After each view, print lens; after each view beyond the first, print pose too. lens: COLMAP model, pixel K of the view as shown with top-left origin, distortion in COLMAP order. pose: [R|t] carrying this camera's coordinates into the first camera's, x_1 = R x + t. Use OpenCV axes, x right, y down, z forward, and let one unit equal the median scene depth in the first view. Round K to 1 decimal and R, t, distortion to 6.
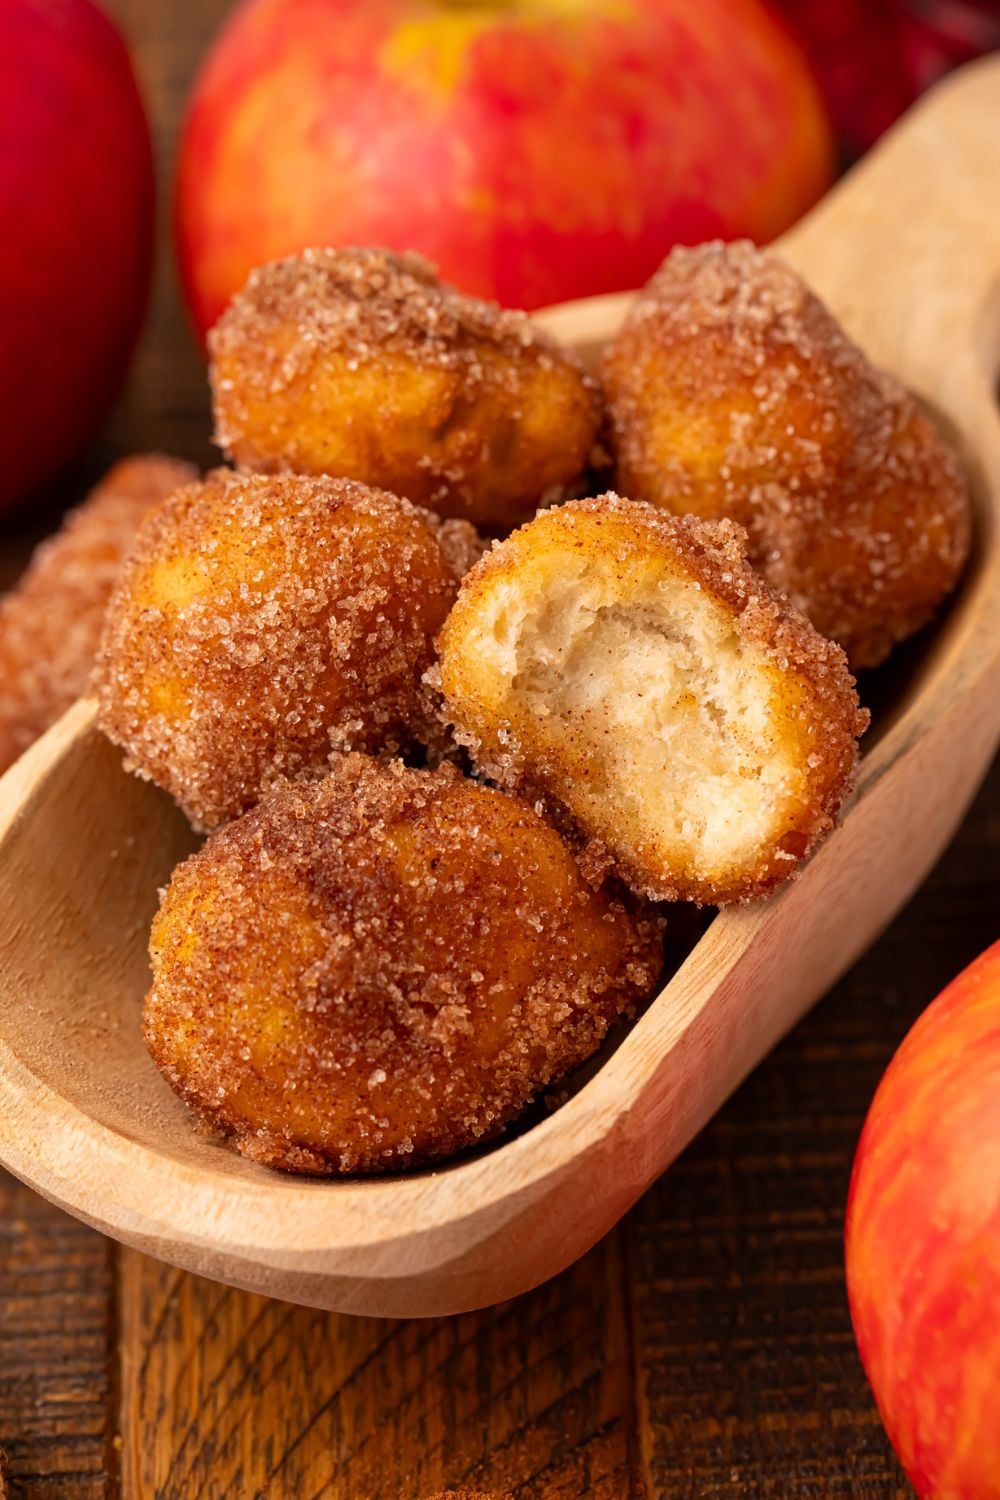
lens RADIAL K [[7019.9, 0, 11.9], [0, 7019.9, 751.3], [0, 0, 1]] dist [-0.529723, 9.989068]
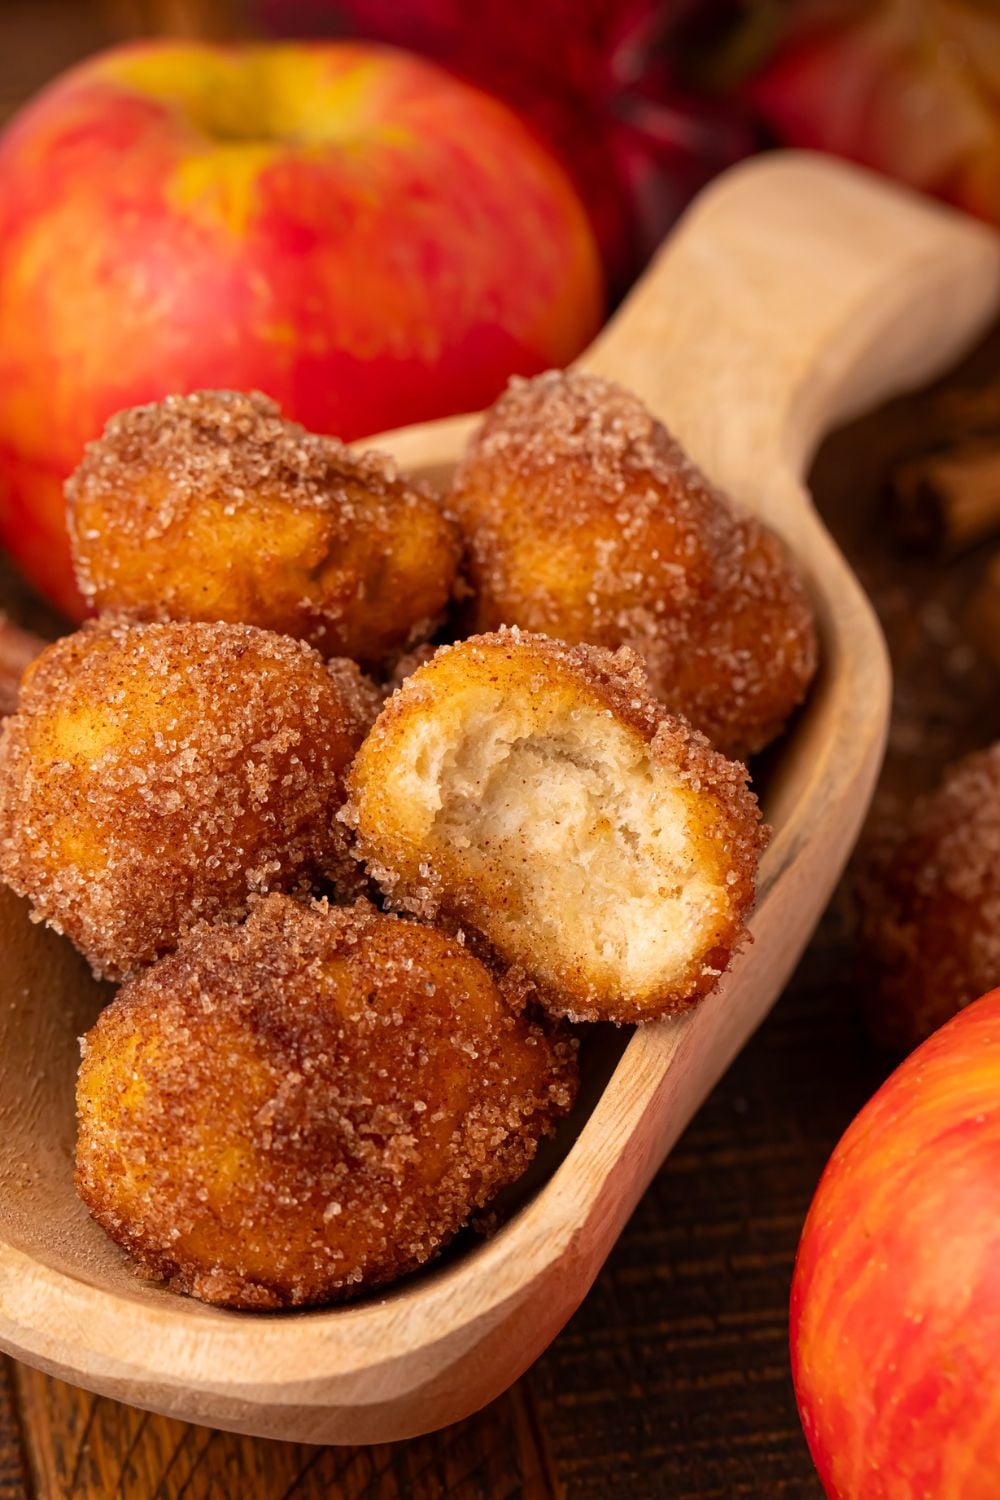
lens RADIAL K [[8372.8, 0, 500.0], [0, 8372.8, 750.0], [0, 0, 1]] dist [-0.105167, -4.128083]
pose [[0.973460, -0.048859, 0.223579, -0.191691], [0.051129, 0.998683, -0.004370, -0.013696], [-0.223071, 0.015685, 0.974676, -0.193831]]
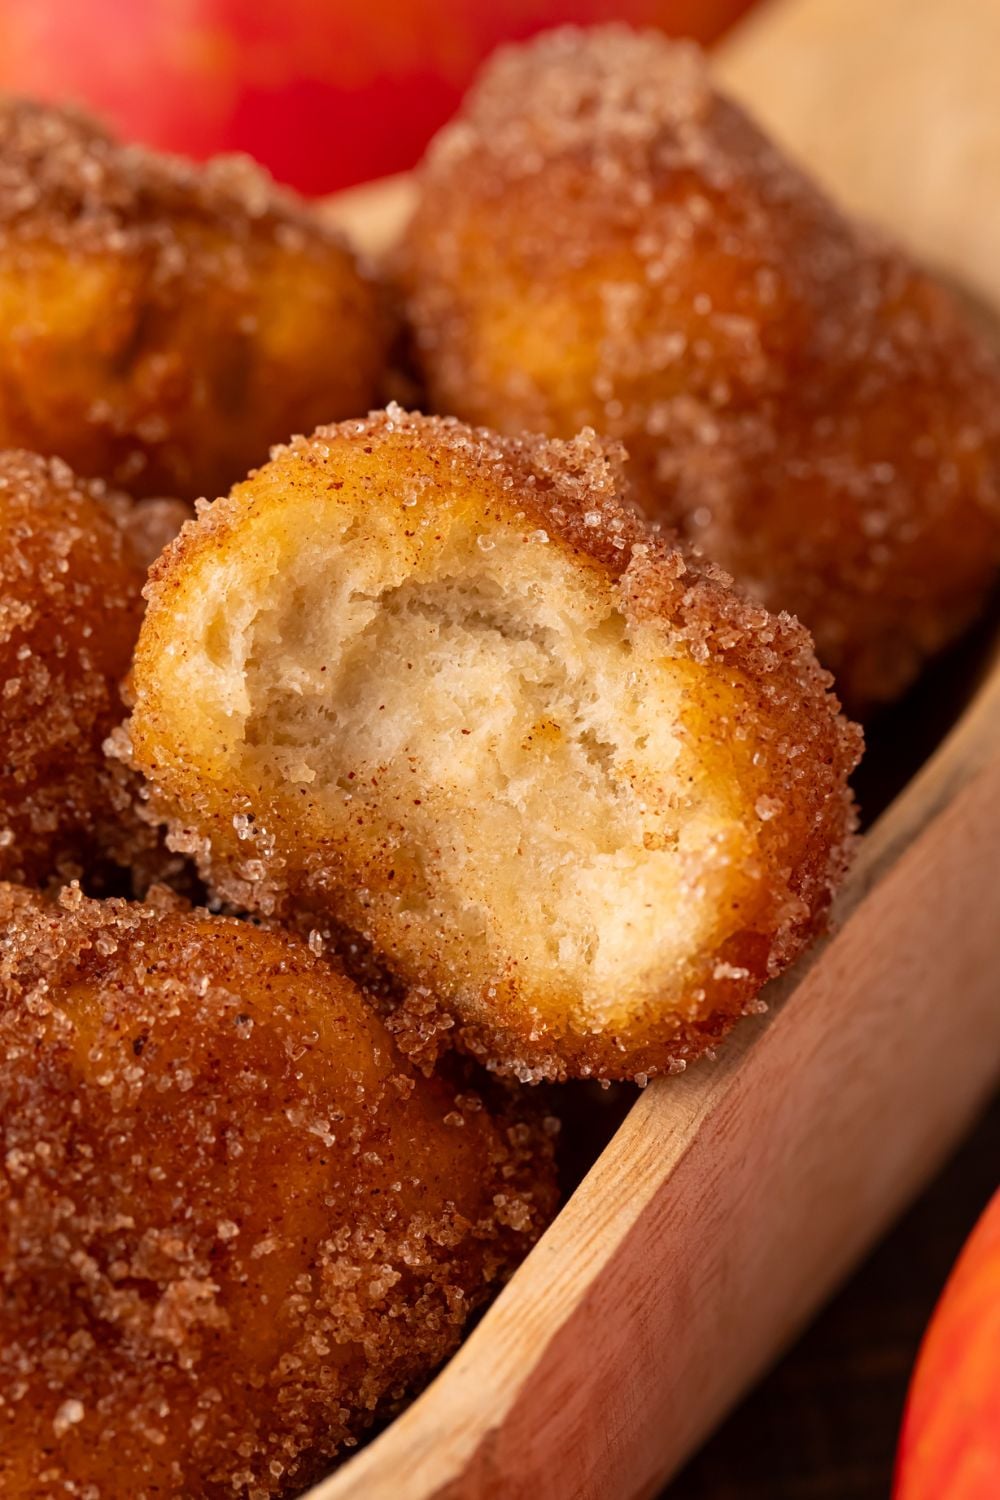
lens RADIAL K [[8372.8, 0, 500.0], [0, 8372.8, 750.0], [0, 0, 1]] dist [-0.105167, -4.128083]
pose [[0.995440, -0.090453, 0.030272, 0.071046], [0.092995, 0.990924, -0.097068, 0.062066], [-0.021217, 0.099441, 0.994817, 0.297761]]
